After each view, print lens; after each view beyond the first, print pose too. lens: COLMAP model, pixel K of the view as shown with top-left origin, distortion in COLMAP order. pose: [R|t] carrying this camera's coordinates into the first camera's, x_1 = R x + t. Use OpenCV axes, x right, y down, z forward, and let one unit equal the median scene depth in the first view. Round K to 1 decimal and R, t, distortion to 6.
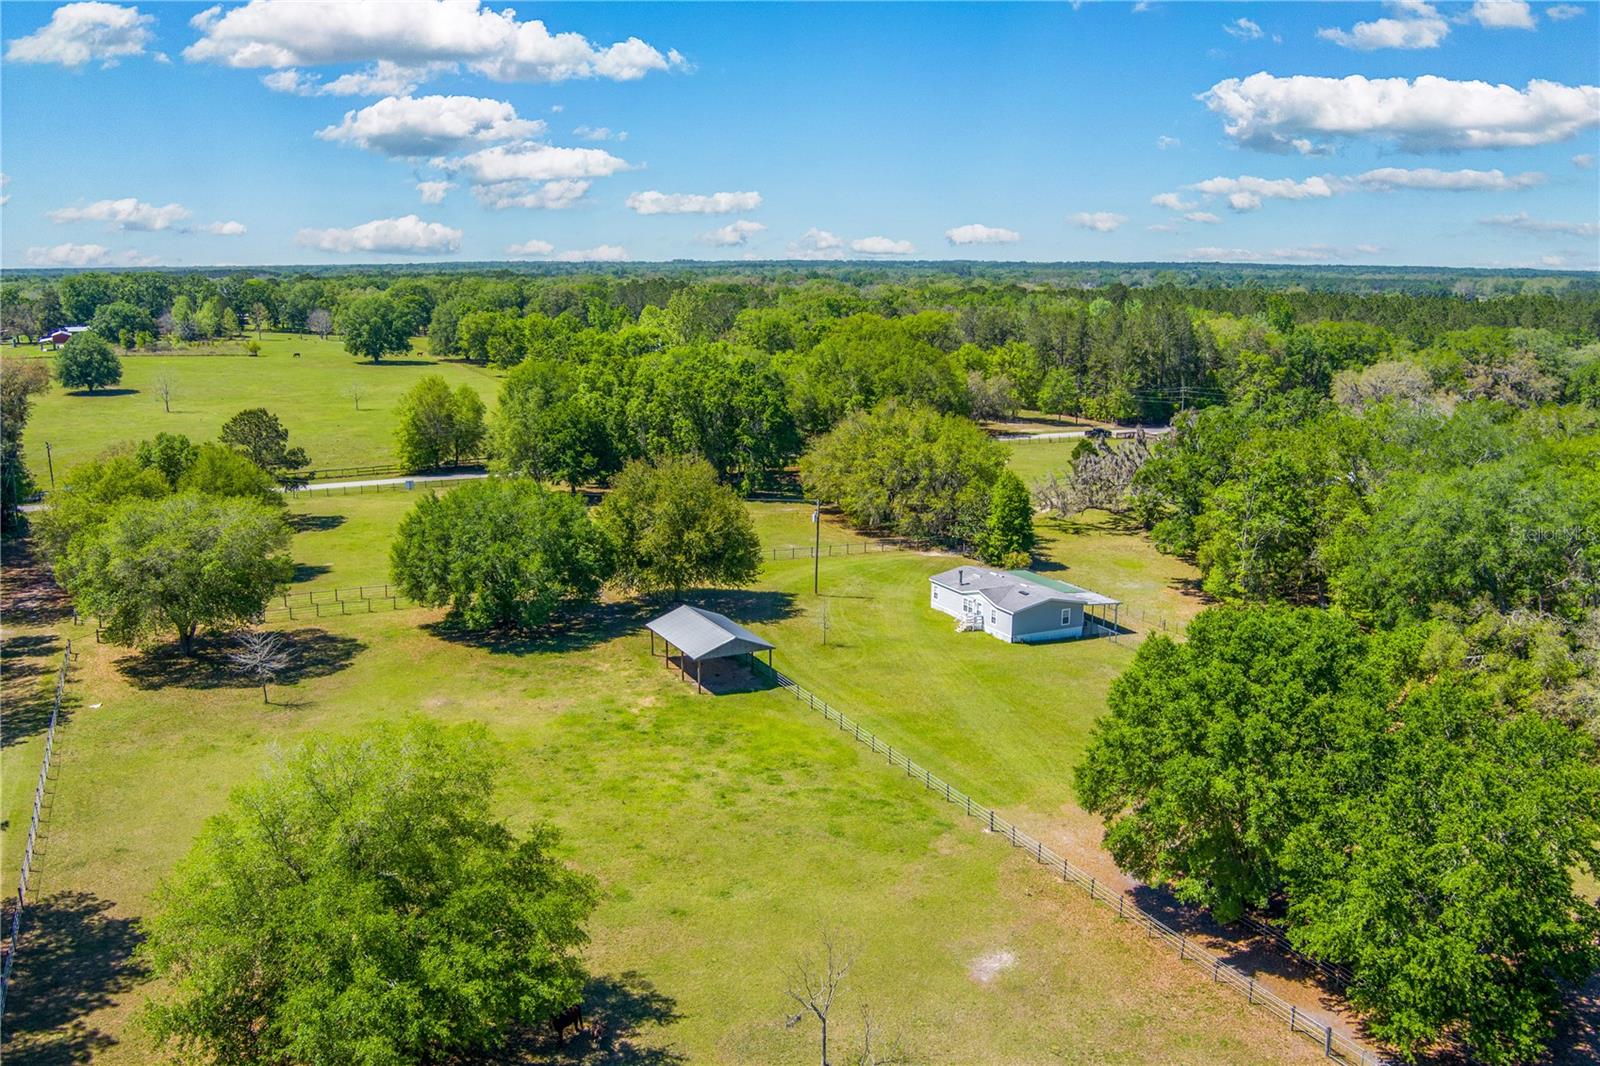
lens RADIAL K [[1273.1, 0, 800.0], [0, 1273.1, 533.0], [0, 0, 1]] dist [-0.049124, -0.006701]
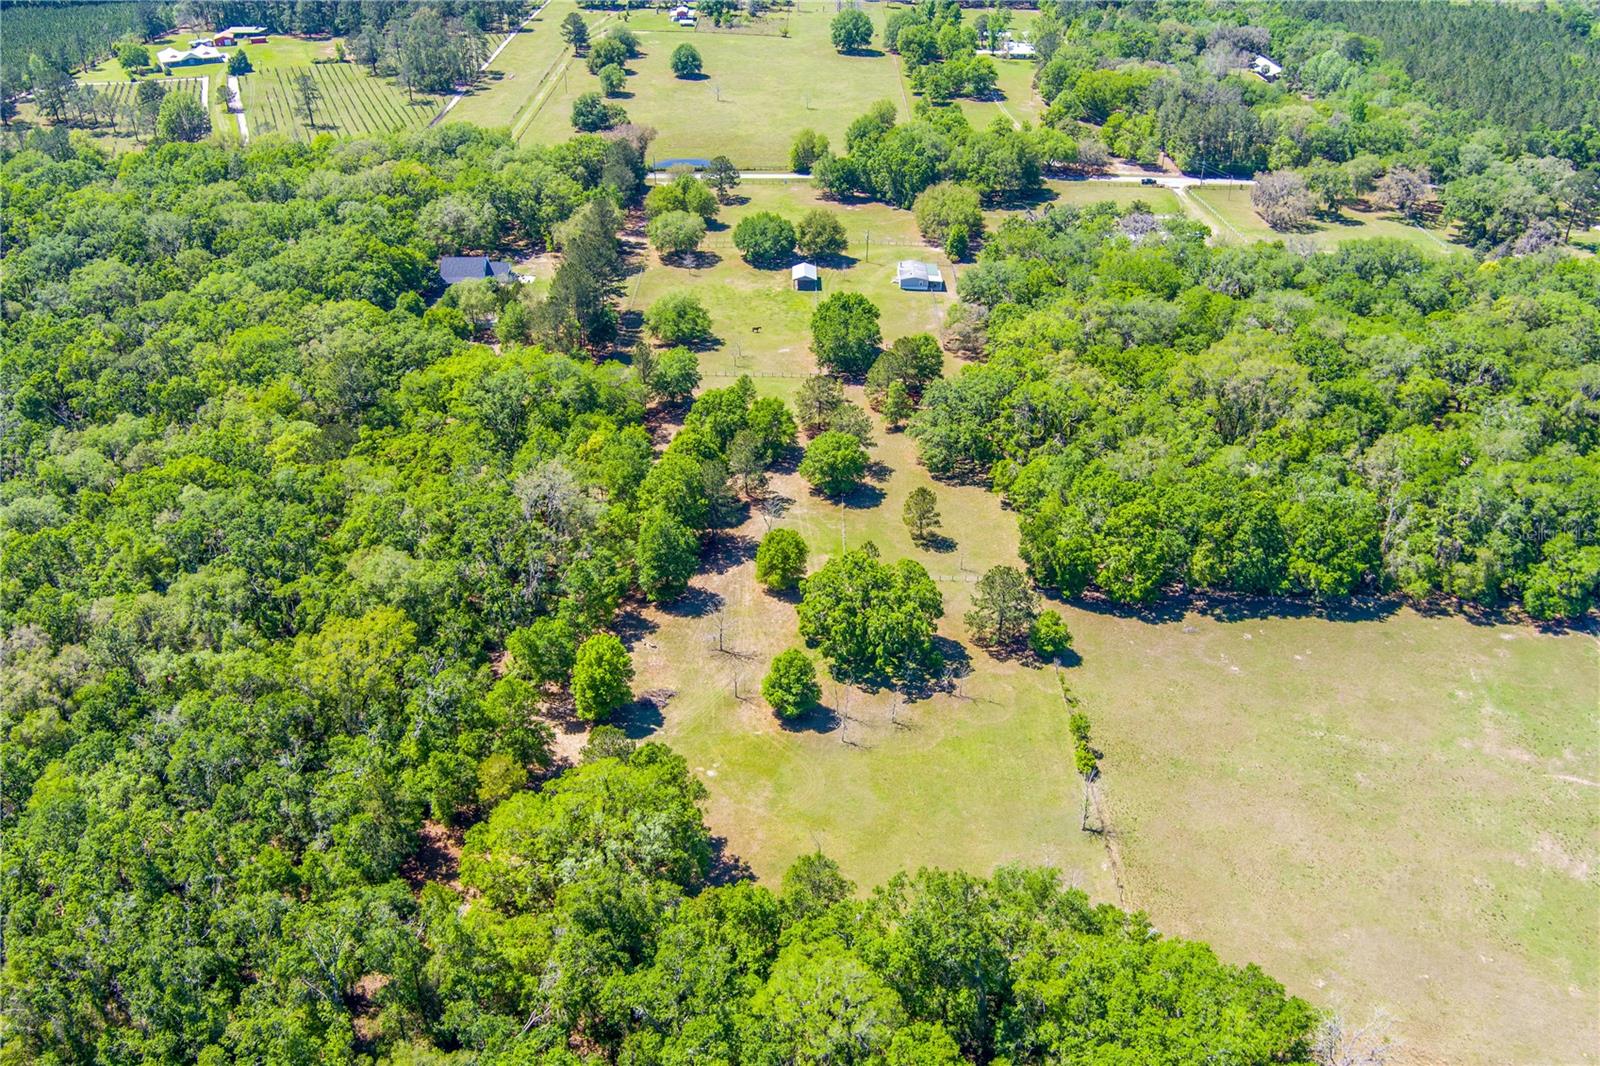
lens RADIAL K [[1273.1, 0, 800.0], [0, 1273.1, 533.0], [0, 0, 1]] dist [-0.049124, -0.006701]
pose [[0.889777, 0.244919, -0.385113, 0.396500], [-0.097653, 0.926438, 0.363562, -0.146075], [0.445826, -0.285882, 0.848240, -0.601430]]
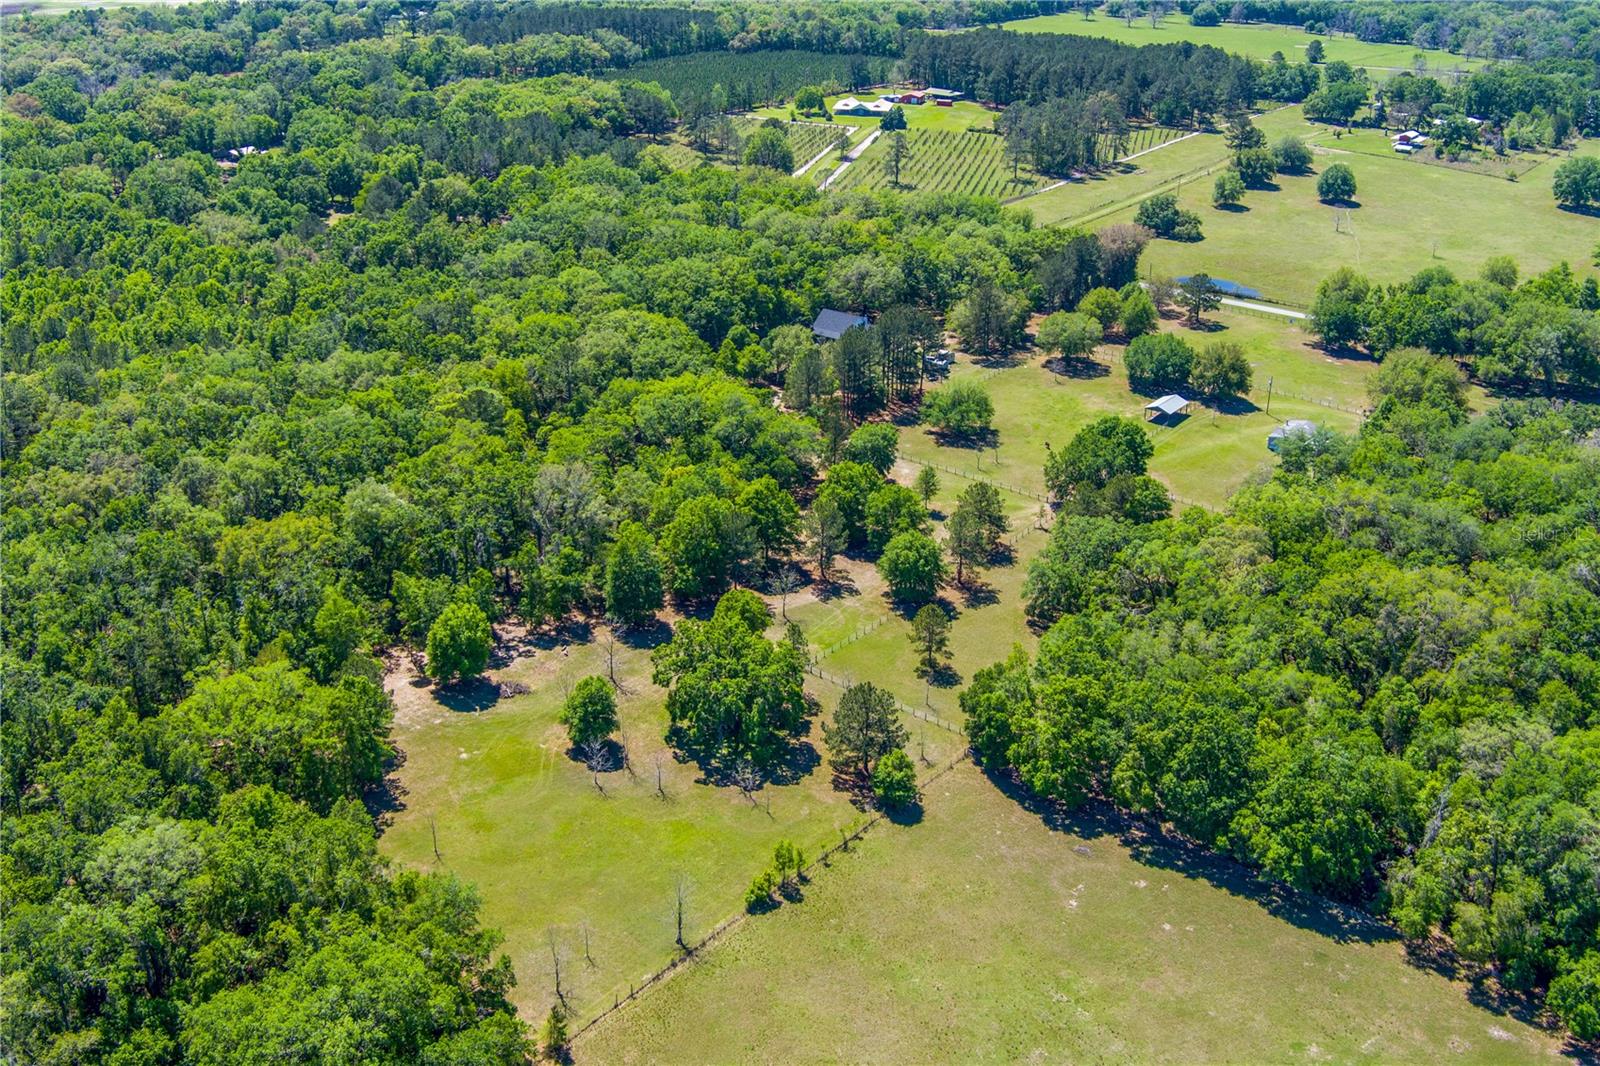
lens RADIAL K [[1572.3, 0, 841.2], [0, 1572.3, 488.0], [0, 0, 1]] dist [-0.057525, -0.003651]
pose [[0.436381, 0.353528, -0.827399, 0.732629], [-0.201565, 0.934615, 0.293030, -0.178958], [0.876894, 0.038902, 0.479107, -0.381806]]
